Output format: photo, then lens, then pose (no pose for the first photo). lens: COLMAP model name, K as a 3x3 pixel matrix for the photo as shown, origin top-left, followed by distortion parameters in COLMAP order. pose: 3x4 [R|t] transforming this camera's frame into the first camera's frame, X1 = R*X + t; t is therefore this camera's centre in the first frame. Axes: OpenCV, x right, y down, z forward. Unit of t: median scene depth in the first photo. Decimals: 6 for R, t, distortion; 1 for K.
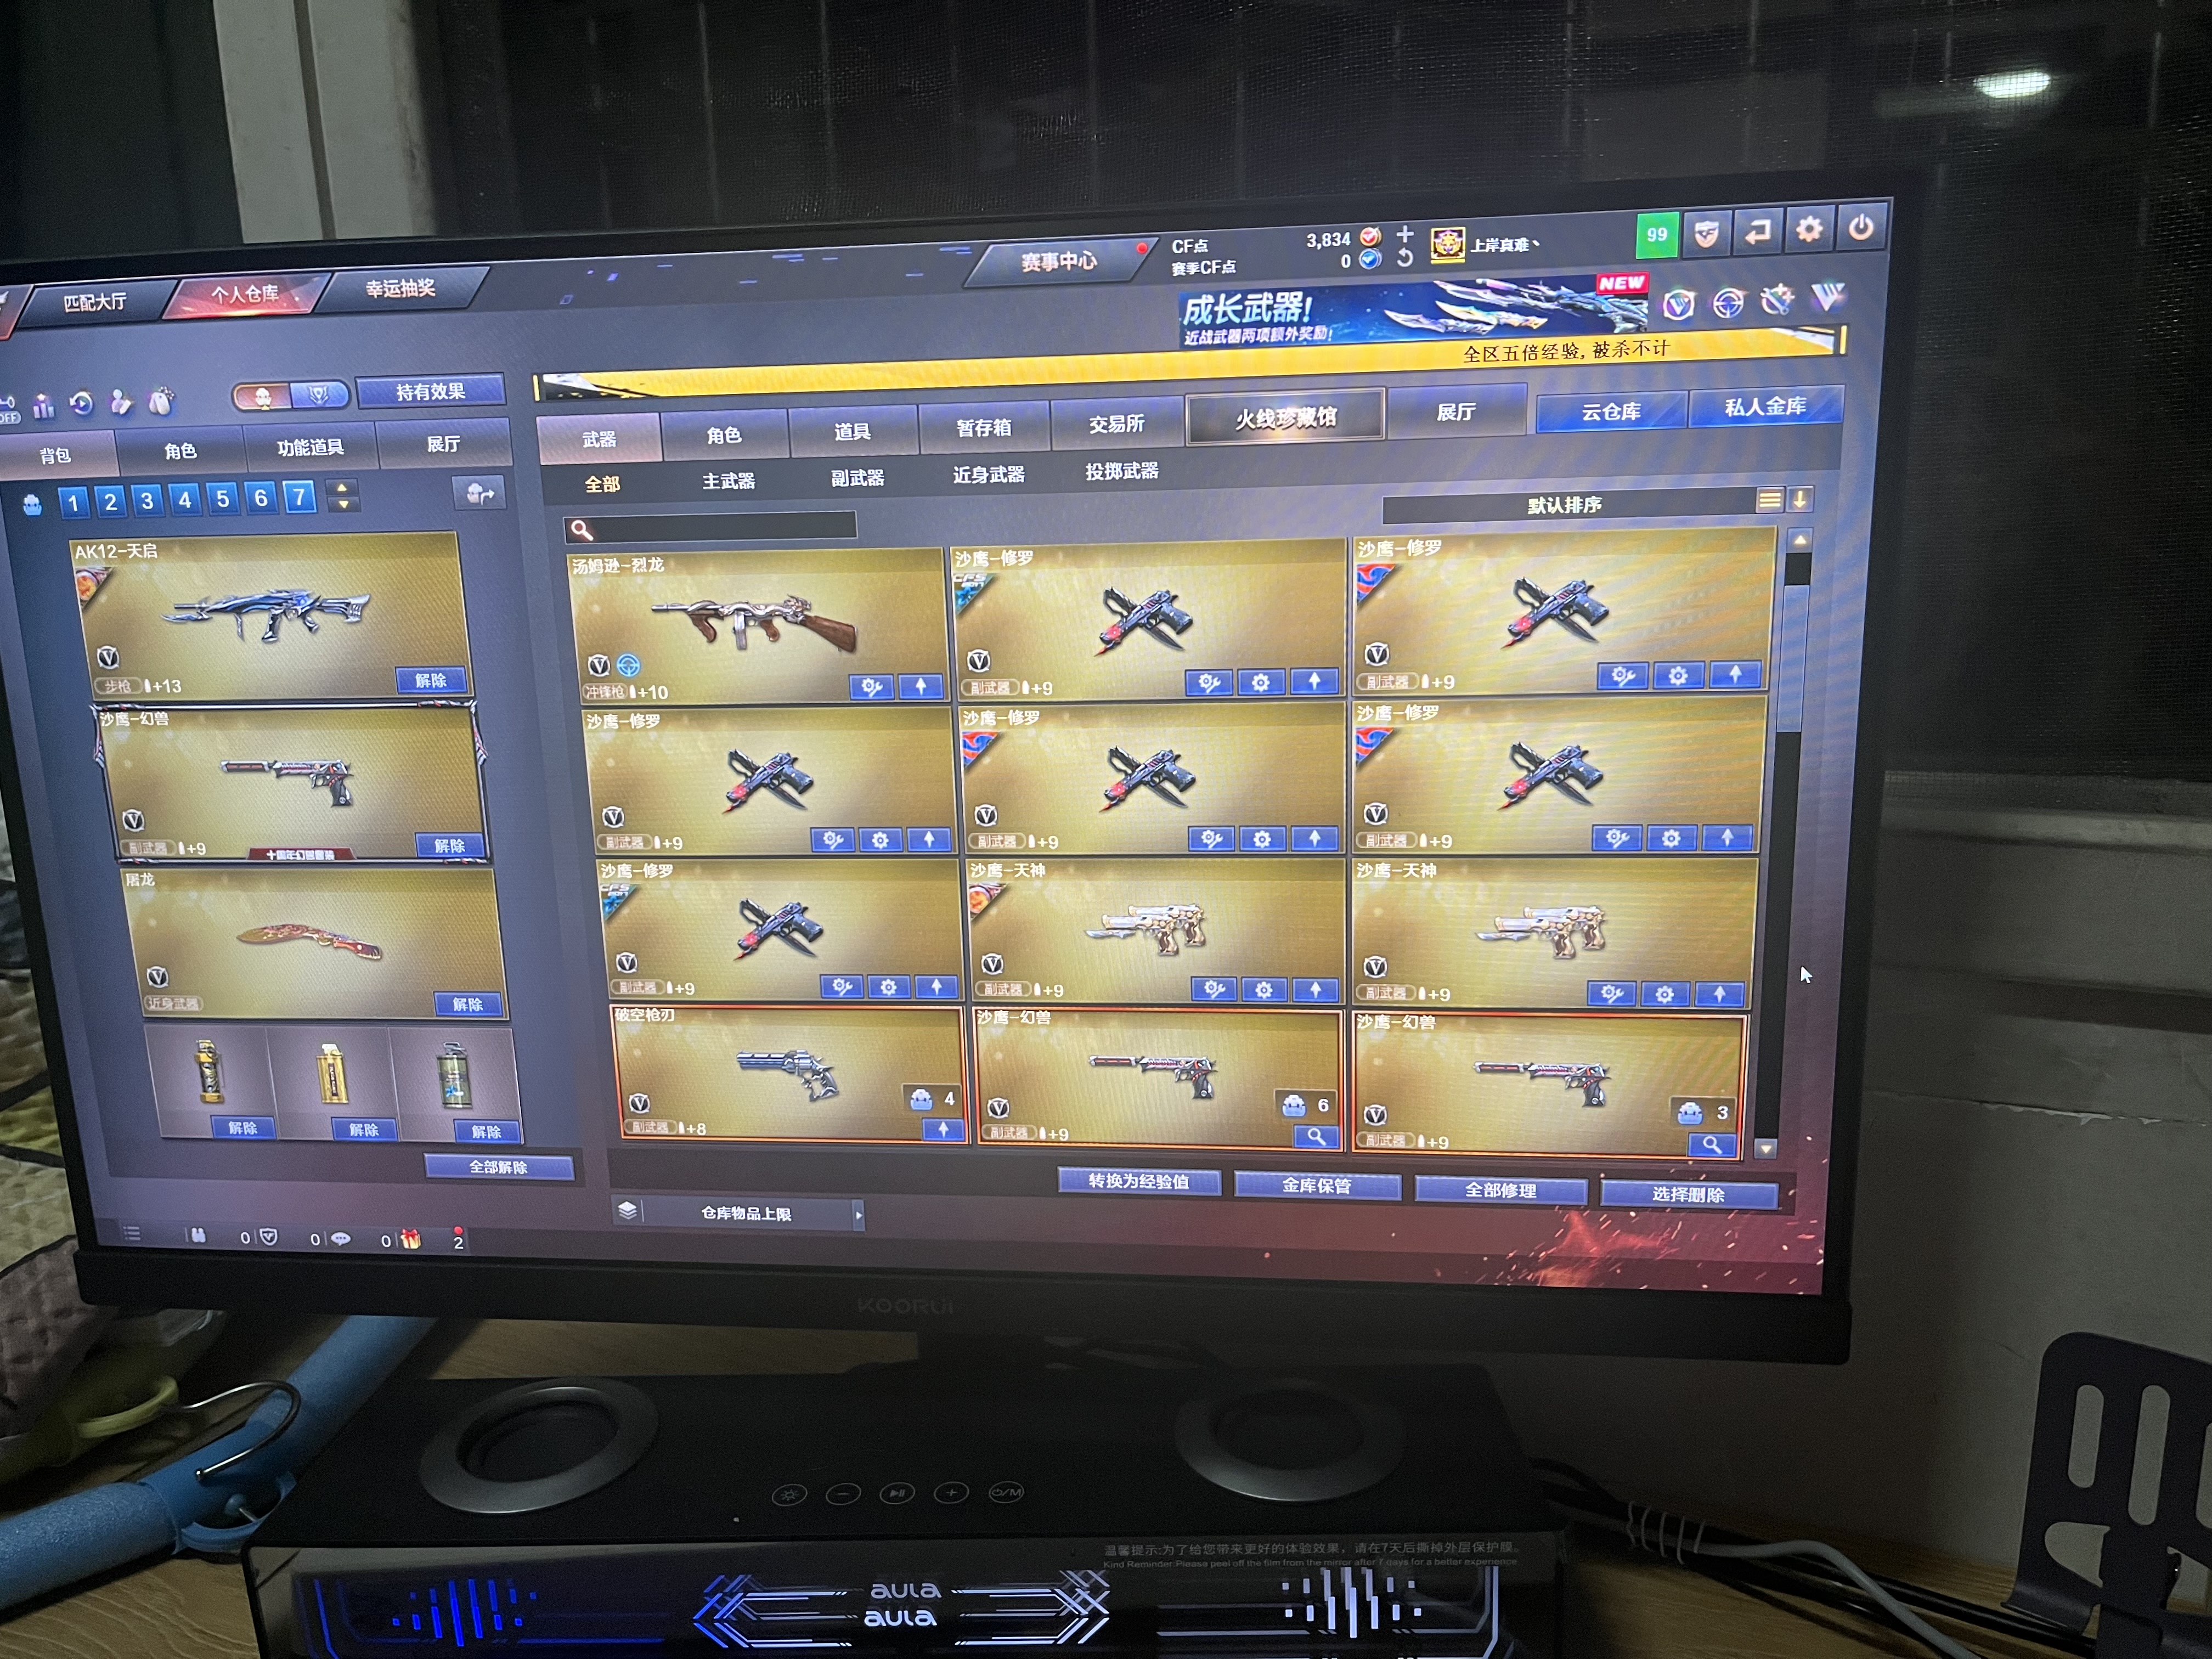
lens RADIAL K [[1679.9, 0, 1104.1], [0, 1679.9, 815.2], [0, 0, 1]] dist [0.058634, -0.102091]
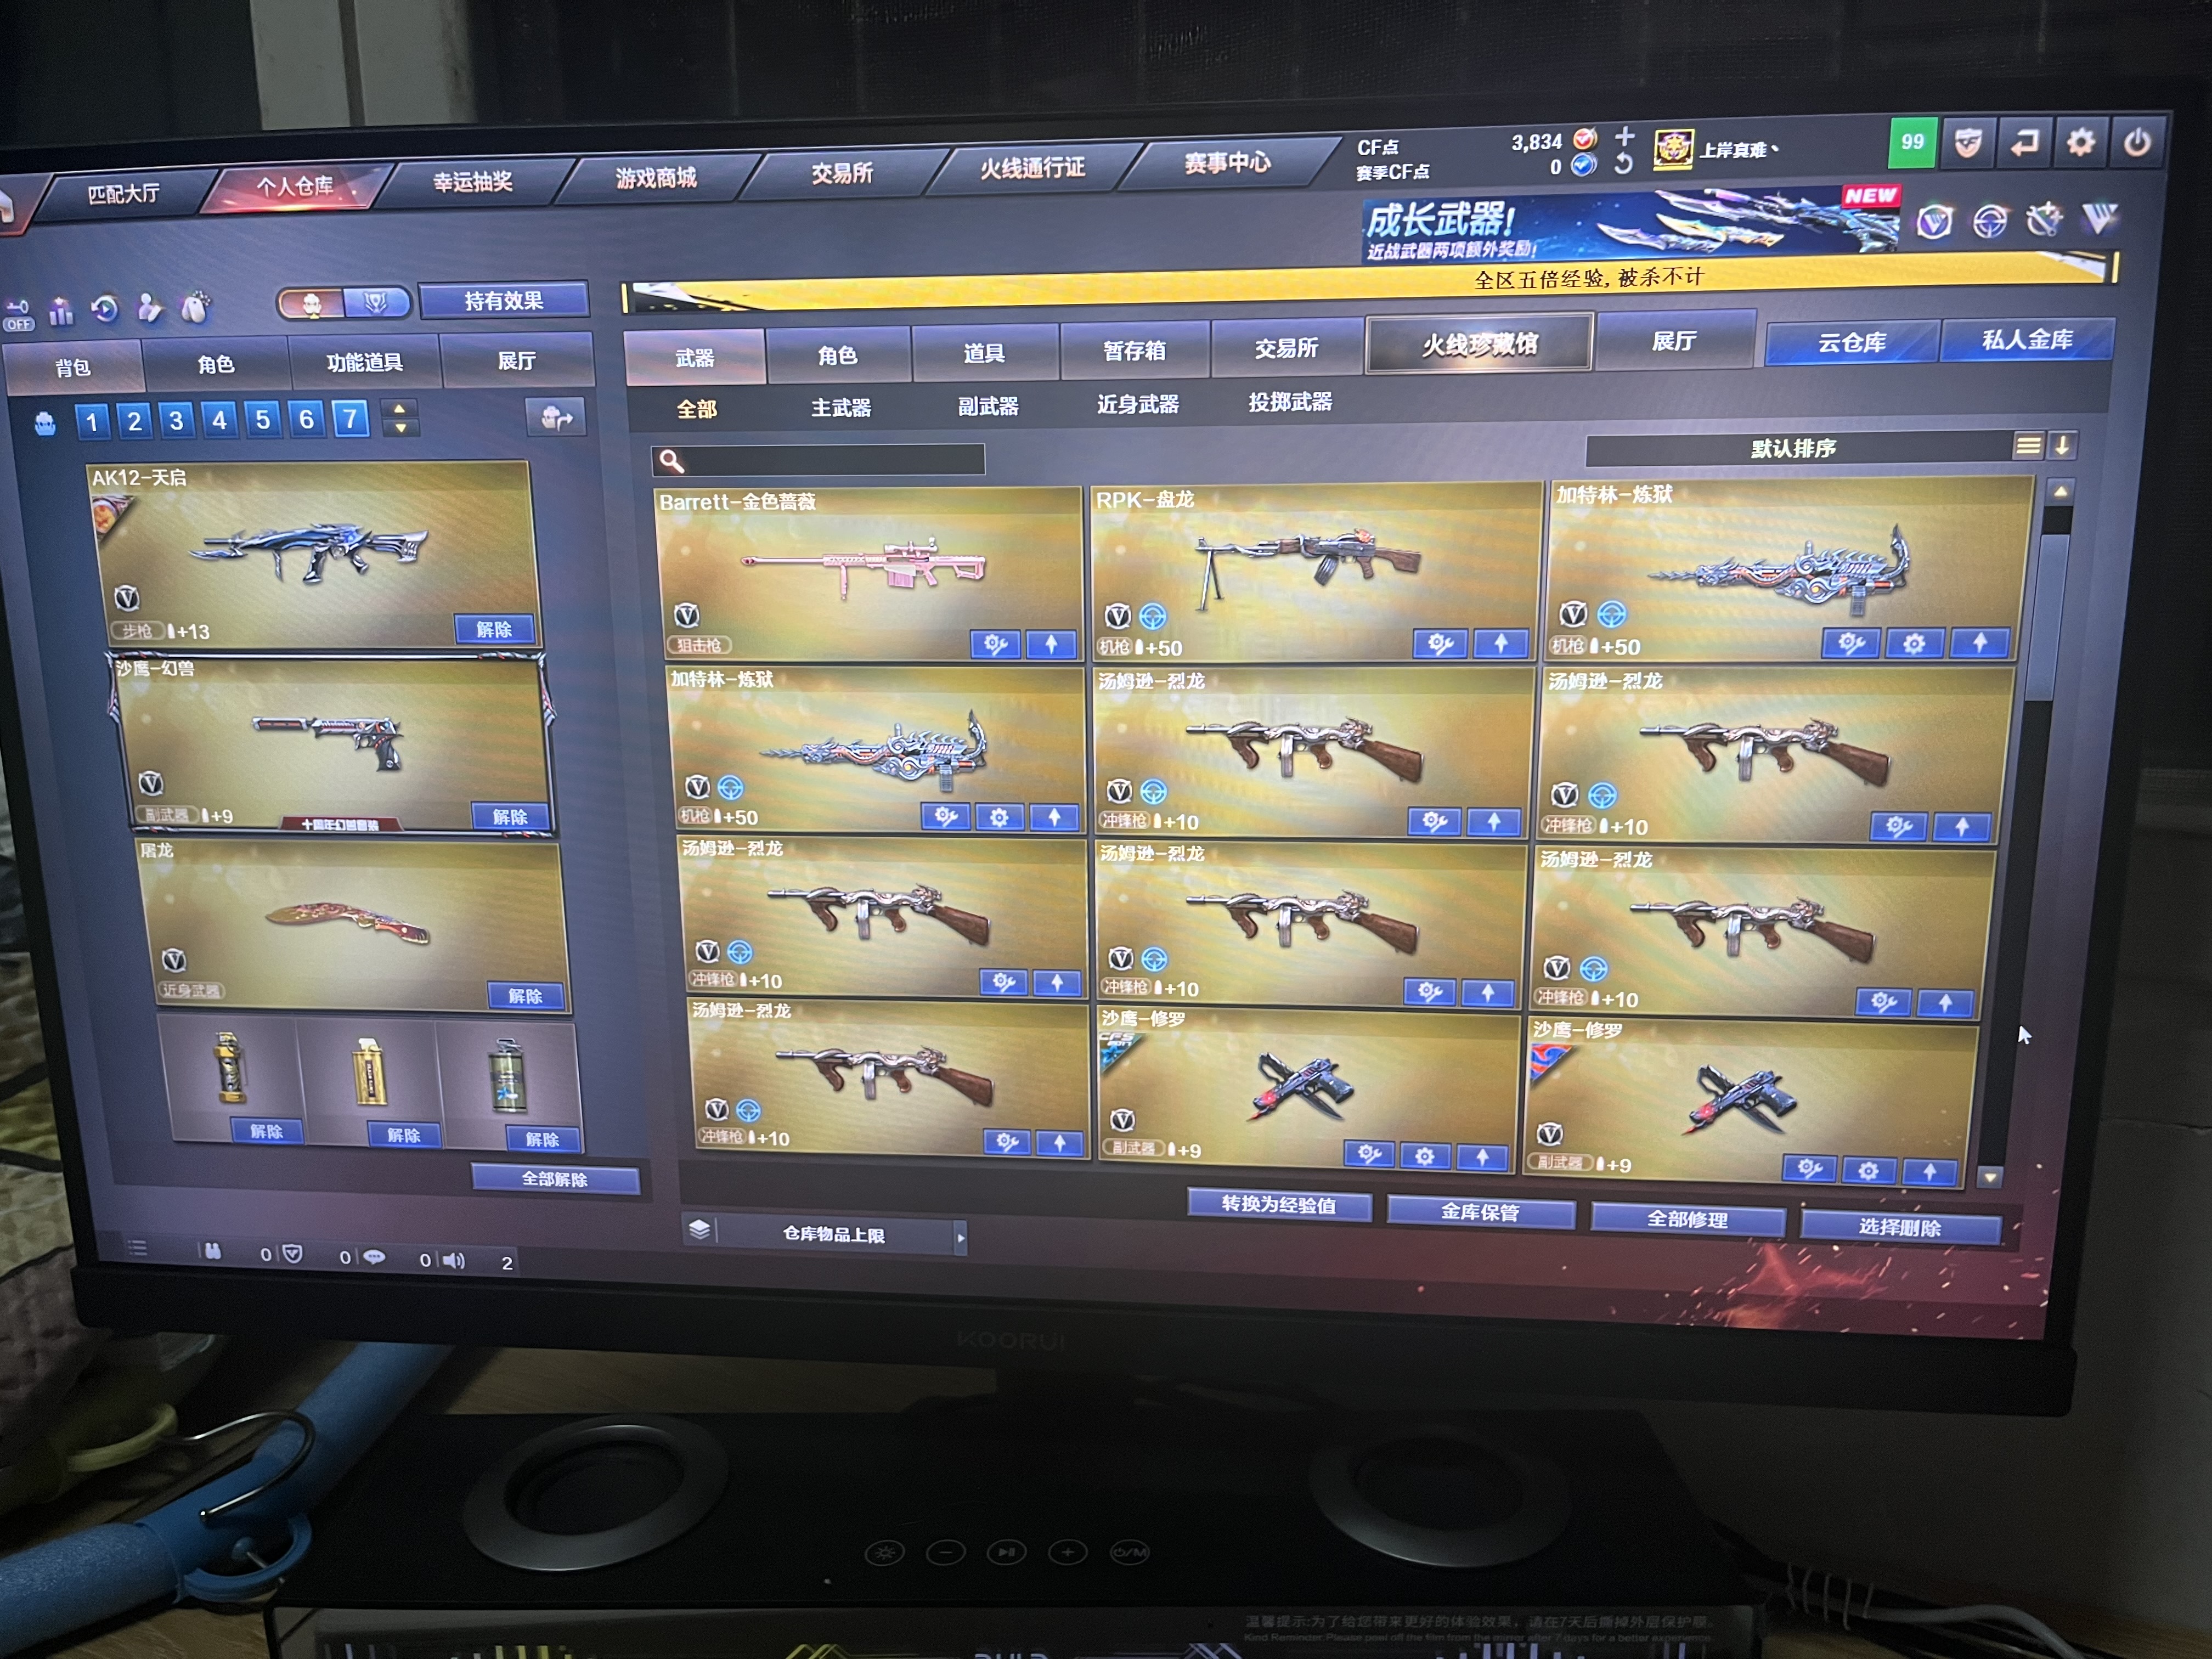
lens RADIAL K [[1679.9, 0, 1107.8], [0, 1679.9, 818.9], [0, 0, 1]] dist [0.058634, -0.102091]
pose [[0.999736, 0.015903, 0.016576, -0.091201], [-0.015818, 0.999861, -0.005276, 0.019579], [-0.016658, 0.005012, 0.999849, 0.109971]]
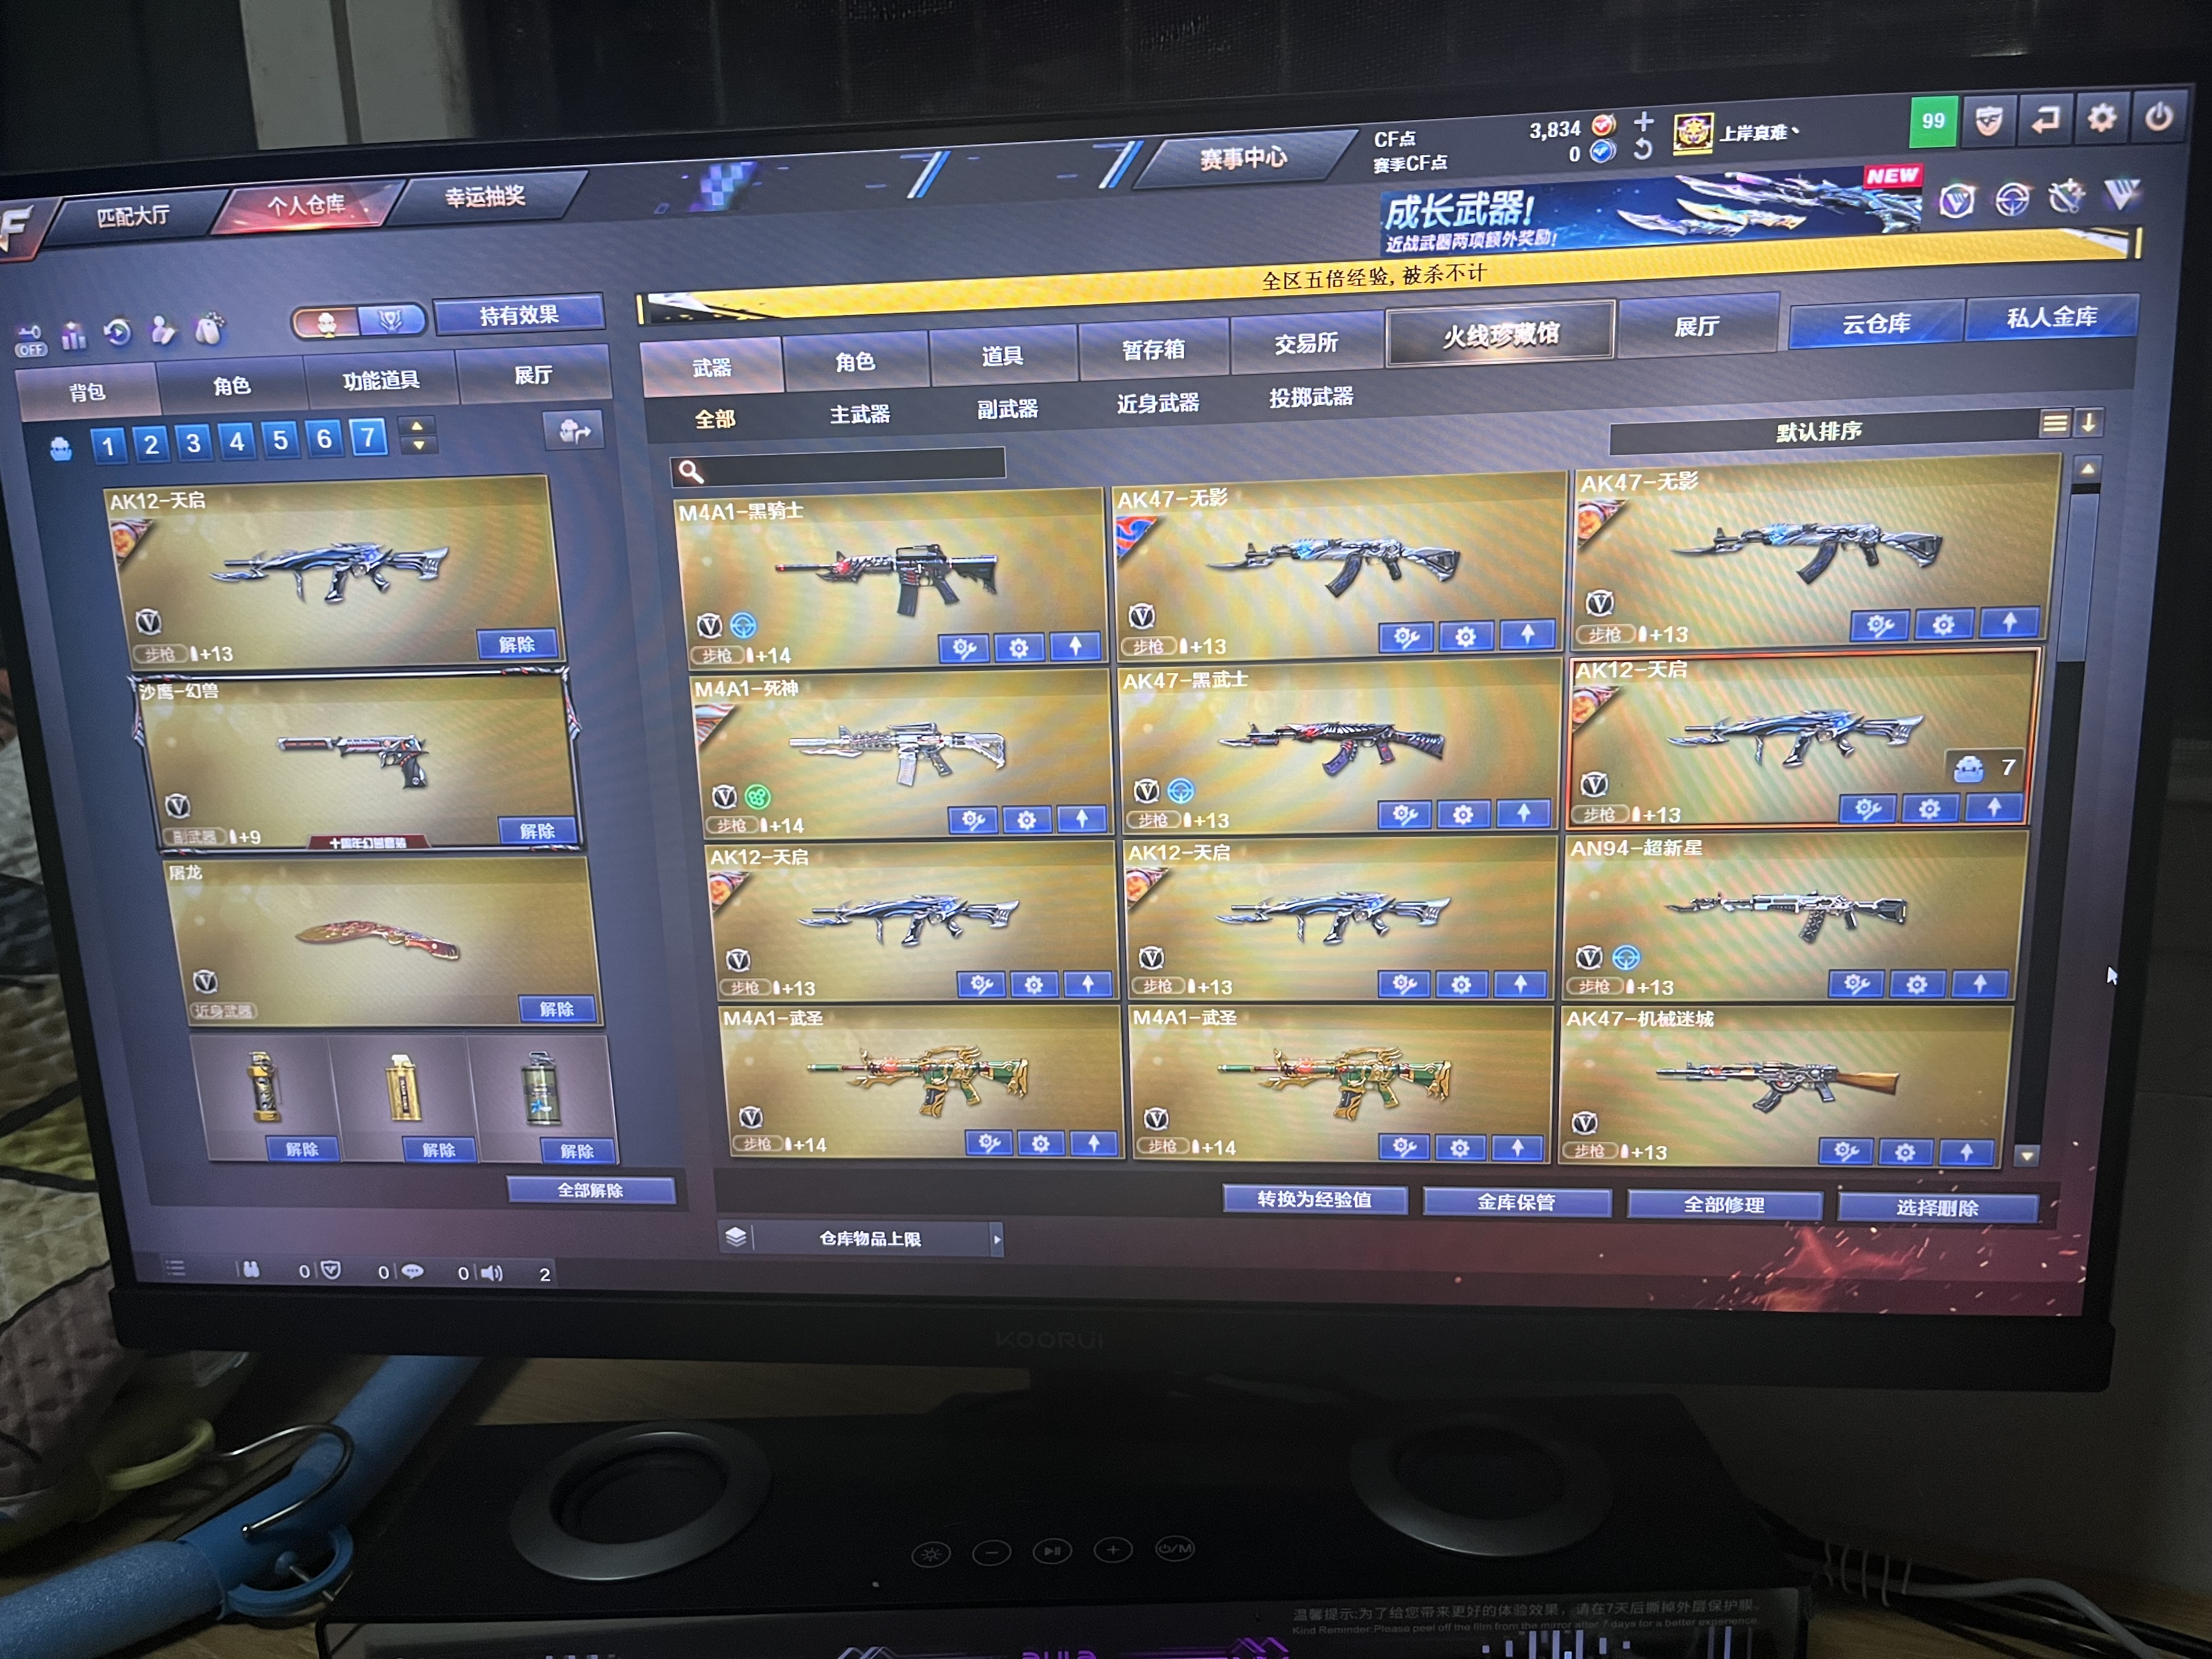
lens RADIAL K [[1679.9, 0, 1094.0], [0, 1679.9, 821.5], [0, 0, 1]] dist [0.058634, -0.102091]
pose [[0.999870, -0.008675, 0.013597, -0.110589], [0.008601, 0.999948, 0.005543, 0.010984], [-0.013645, -0.005425, 0.999892, 0.110642]]
